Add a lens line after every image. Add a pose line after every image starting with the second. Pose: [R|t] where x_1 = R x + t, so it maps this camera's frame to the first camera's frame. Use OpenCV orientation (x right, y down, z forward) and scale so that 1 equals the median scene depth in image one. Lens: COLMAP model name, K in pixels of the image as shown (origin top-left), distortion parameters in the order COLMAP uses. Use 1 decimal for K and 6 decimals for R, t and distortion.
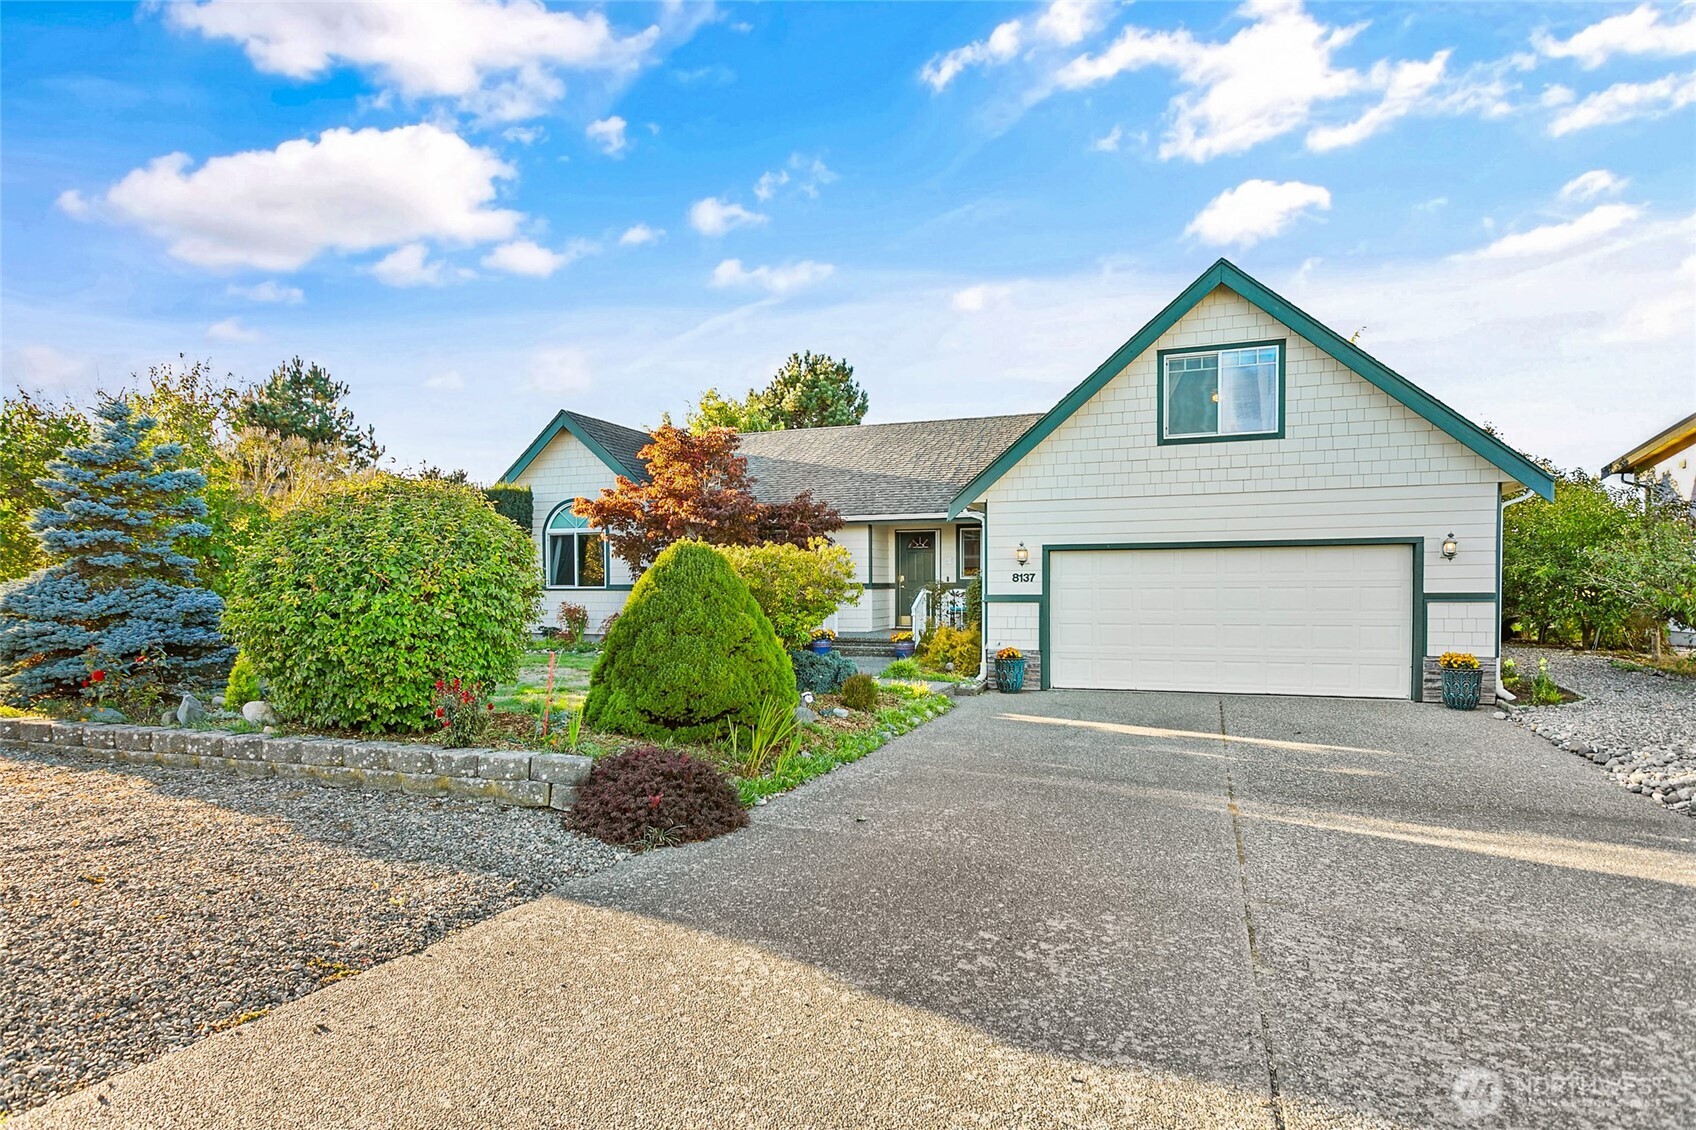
lens RADIAL K [[982.1, 0, 846.0], [0, 982.1, 603.4], [0, 0, 1]] dist [0.001503, 0.000228]
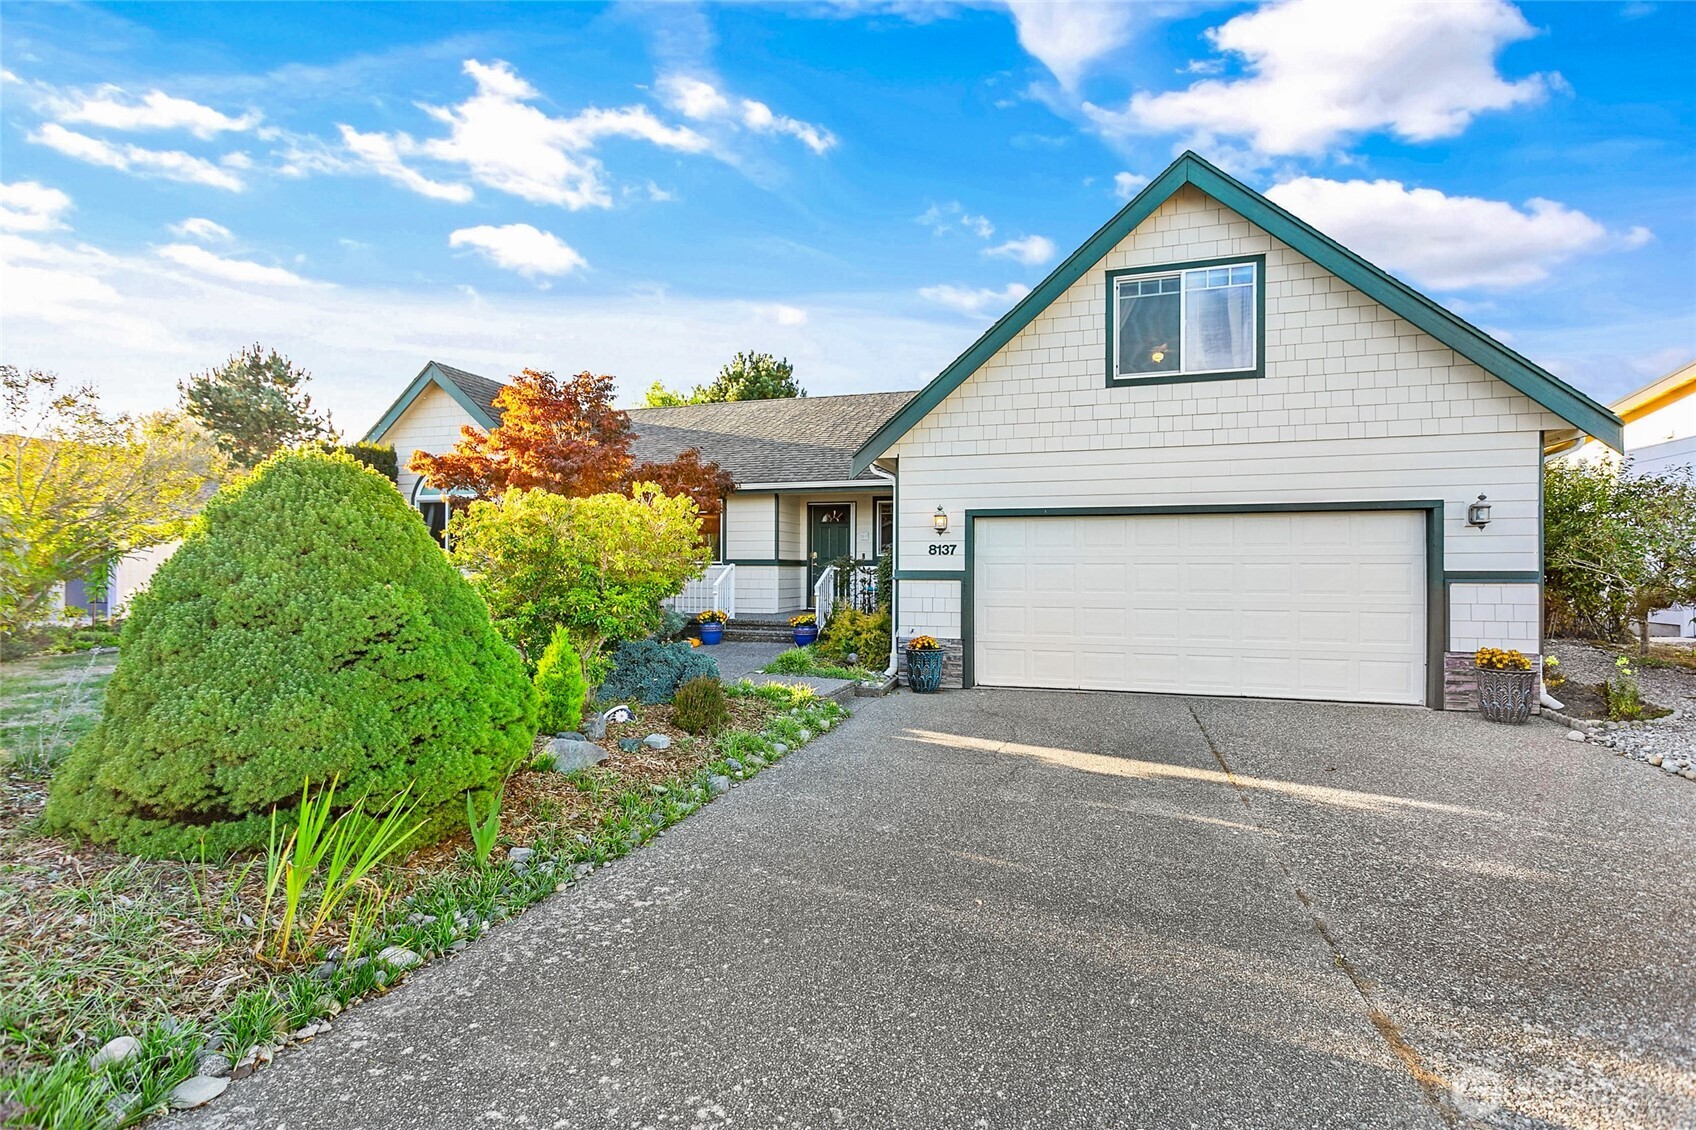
lens RADIAL K [[801.3, 0, 850.2], [0, 801.3, 555.3], [0, 0, 1]] dist [-0.001296, -0.000030]
pose [[0.998575, 0.010399, 0.052344, 0.070635], [-0.008346, 0.999193, -0.039284, 0.005325], [-0.052710, 0.038792, 0.997856, 0.344700]]
